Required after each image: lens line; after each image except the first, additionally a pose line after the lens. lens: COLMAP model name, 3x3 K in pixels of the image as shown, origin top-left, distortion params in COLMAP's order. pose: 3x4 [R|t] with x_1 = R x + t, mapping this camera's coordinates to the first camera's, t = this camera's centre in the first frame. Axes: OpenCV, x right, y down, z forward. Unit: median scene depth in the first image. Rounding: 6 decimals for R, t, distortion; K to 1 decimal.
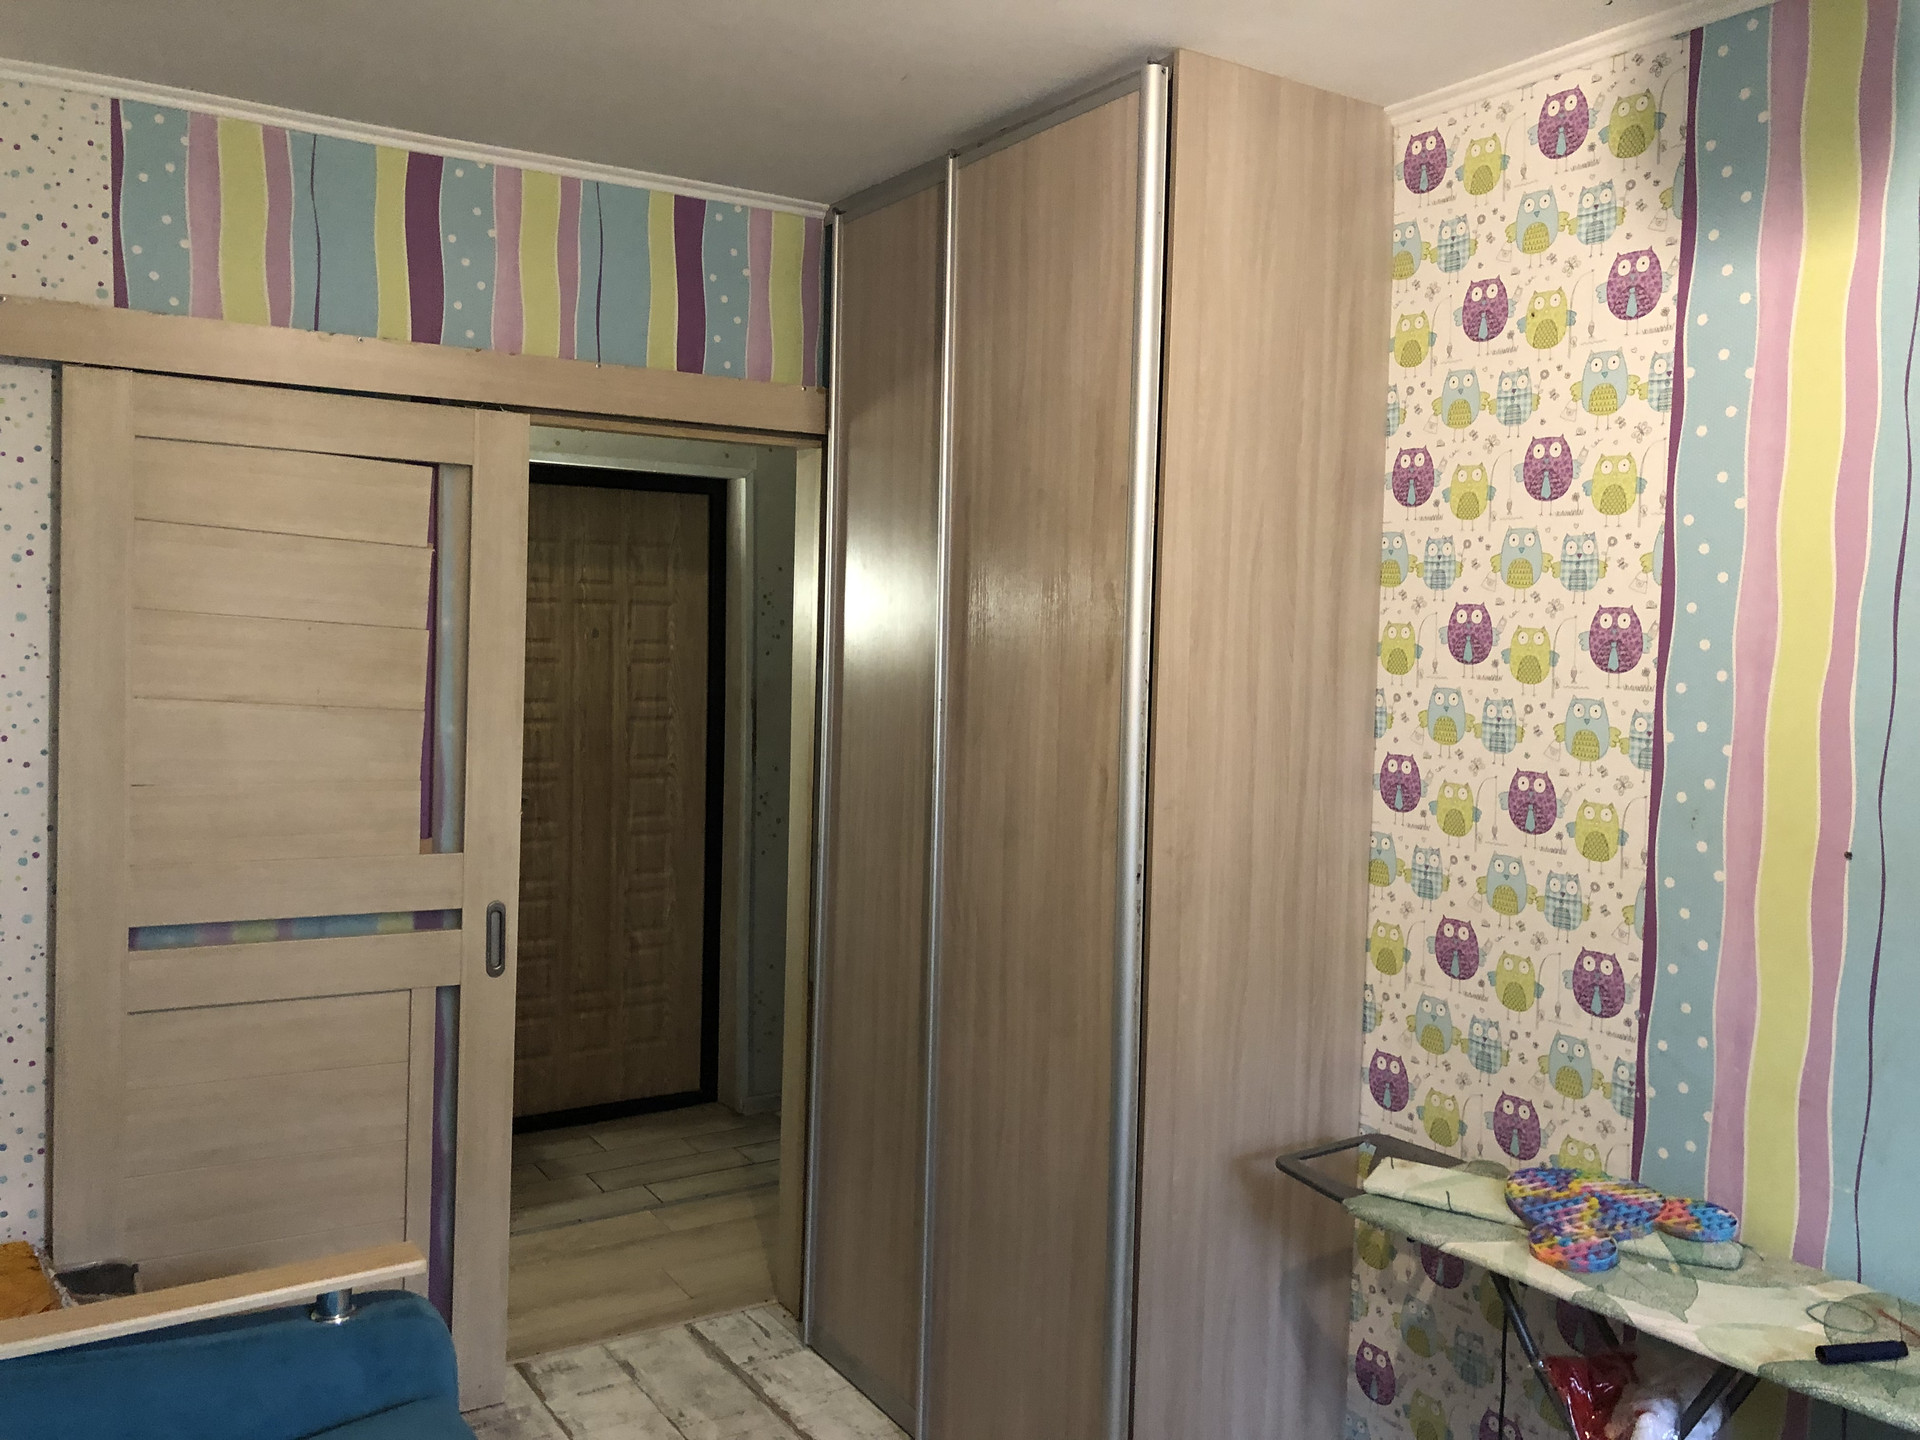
lens RADIAL K [[1549.5, 0, 960.0], [0, 1549.5, 720.0], [0, 0, 1]] dist [0.110294, 0.000708]
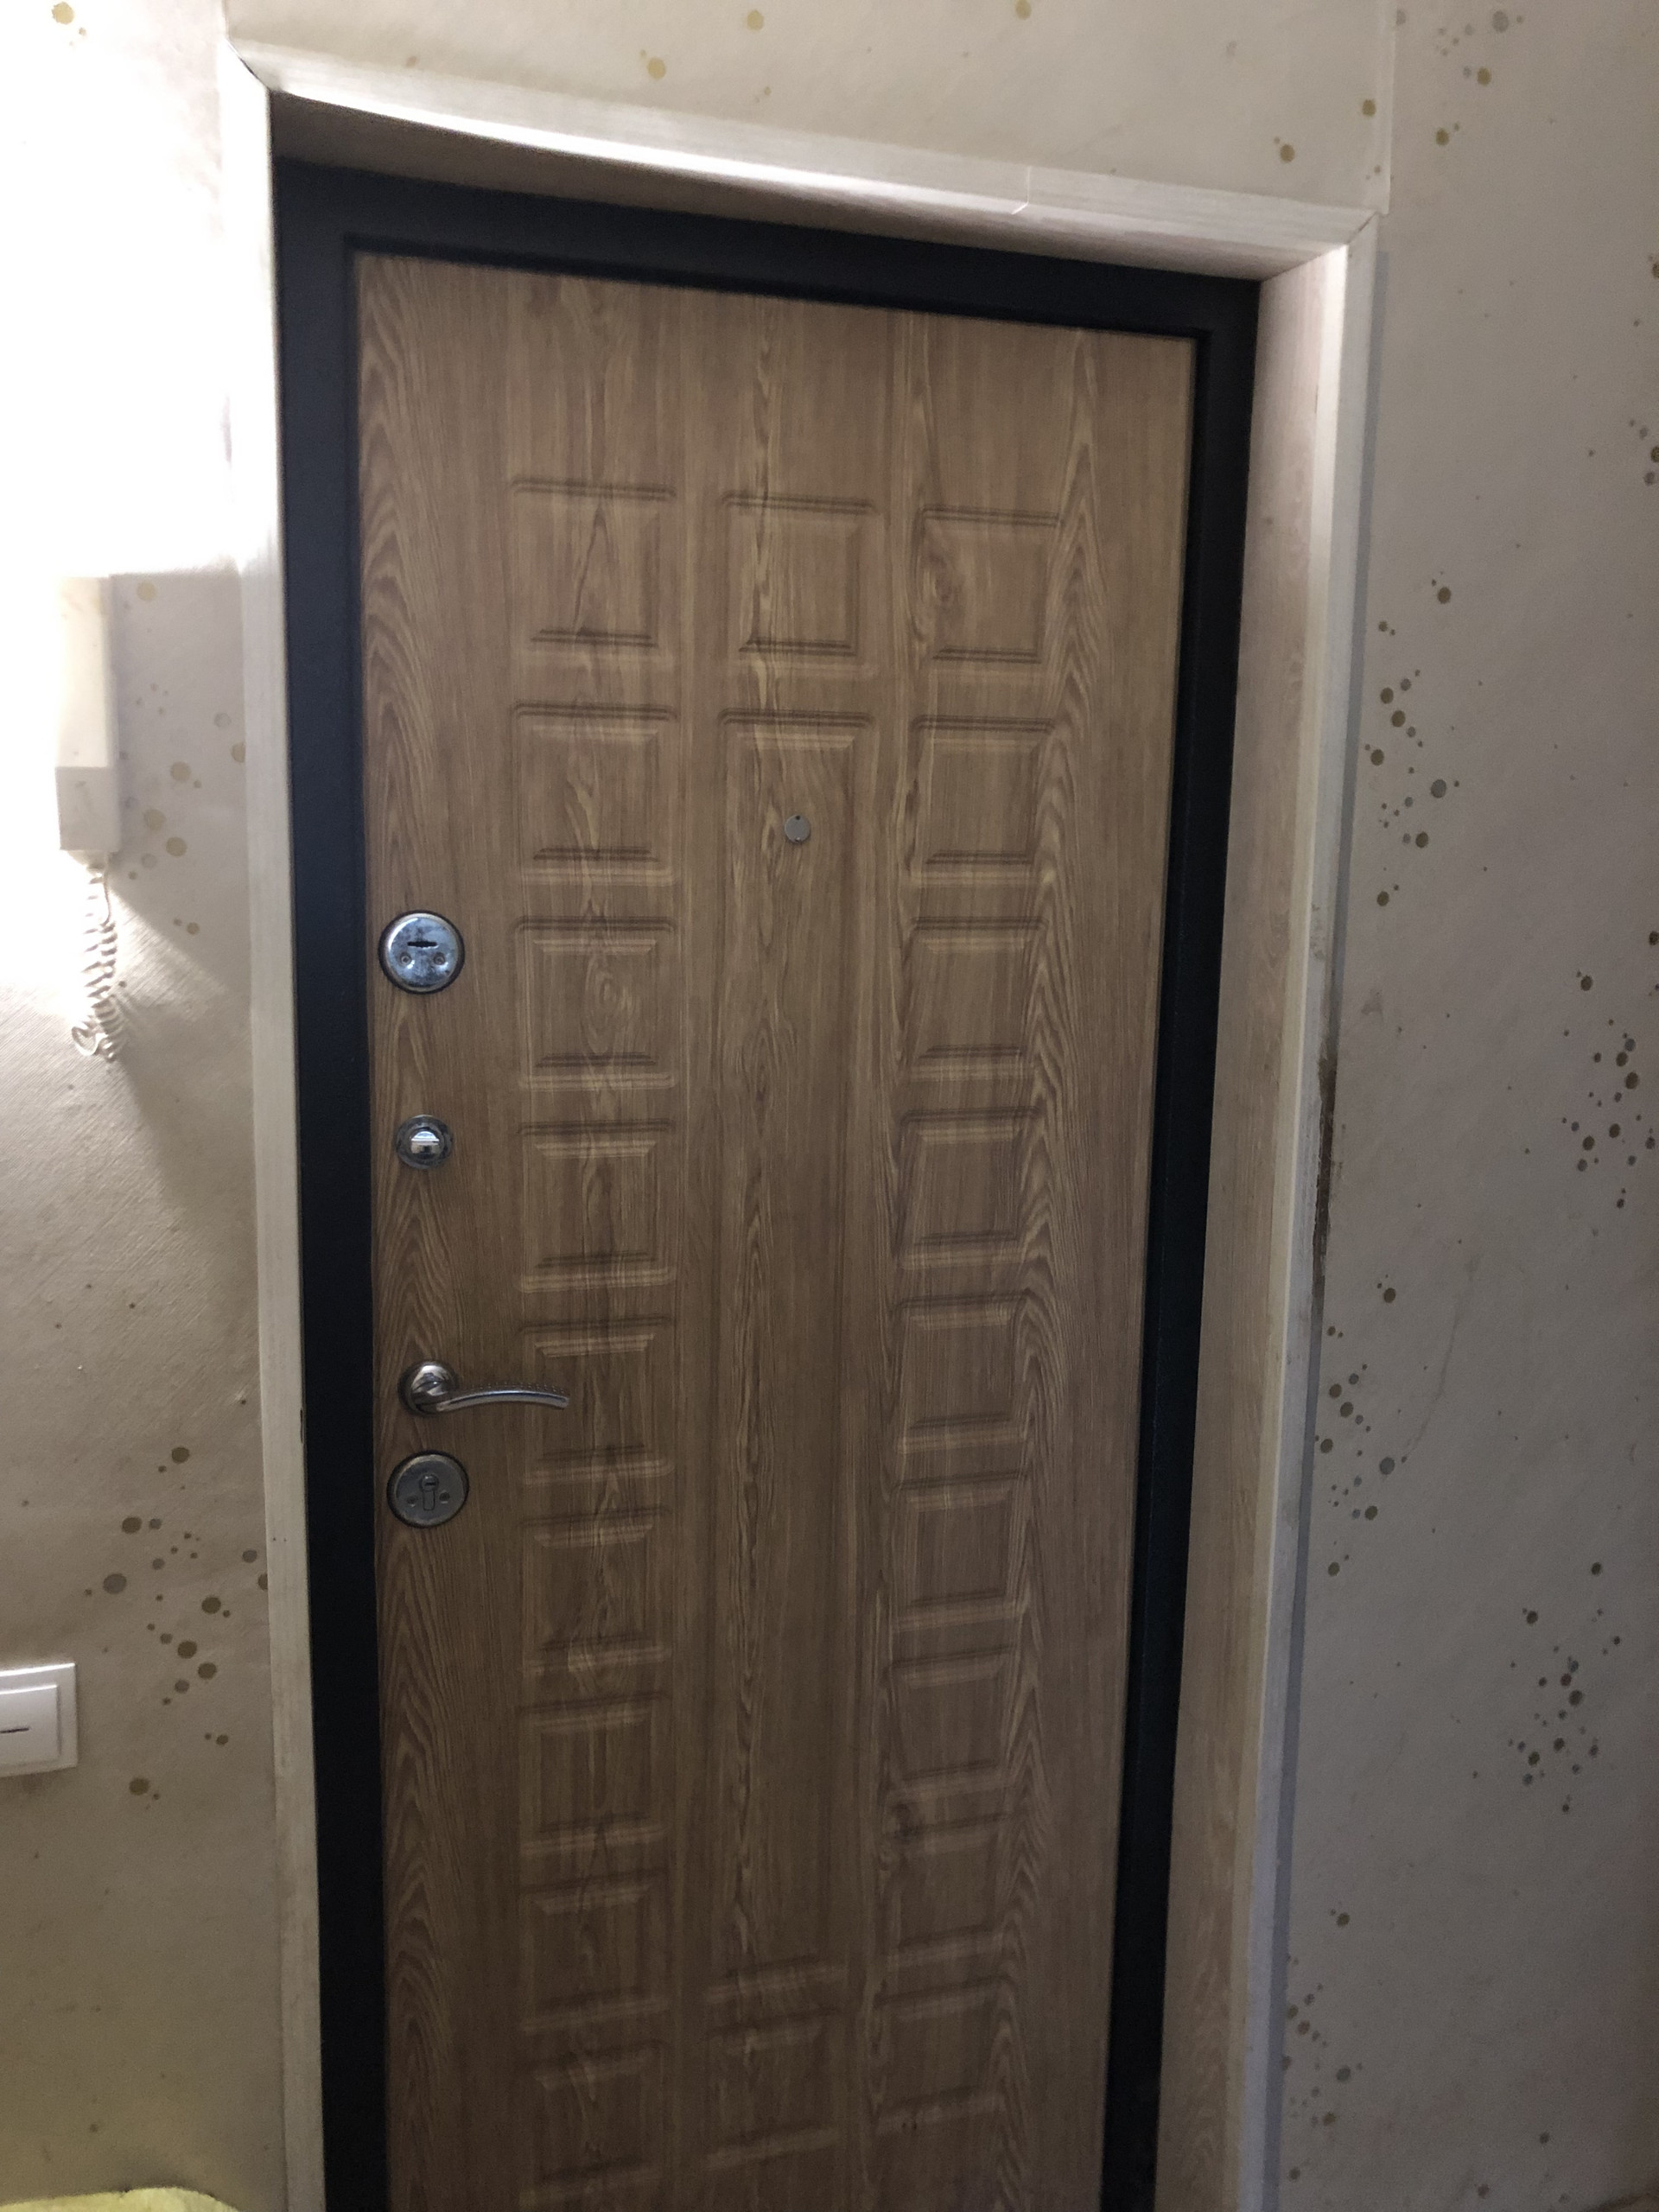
lens RADIAL K [[1785.2, 0, 829.5], [0, 1785.2, 1106.0], [0, 0, 1]] dist [0.110294, 0.000708]
pose [[0.966766, 0.042532, -0.252100, -0.139337], [-0.016044, 0.994214, 0.106209, -0.039411], [0.255159, -0.098634, 0.961855, 0.663362]]
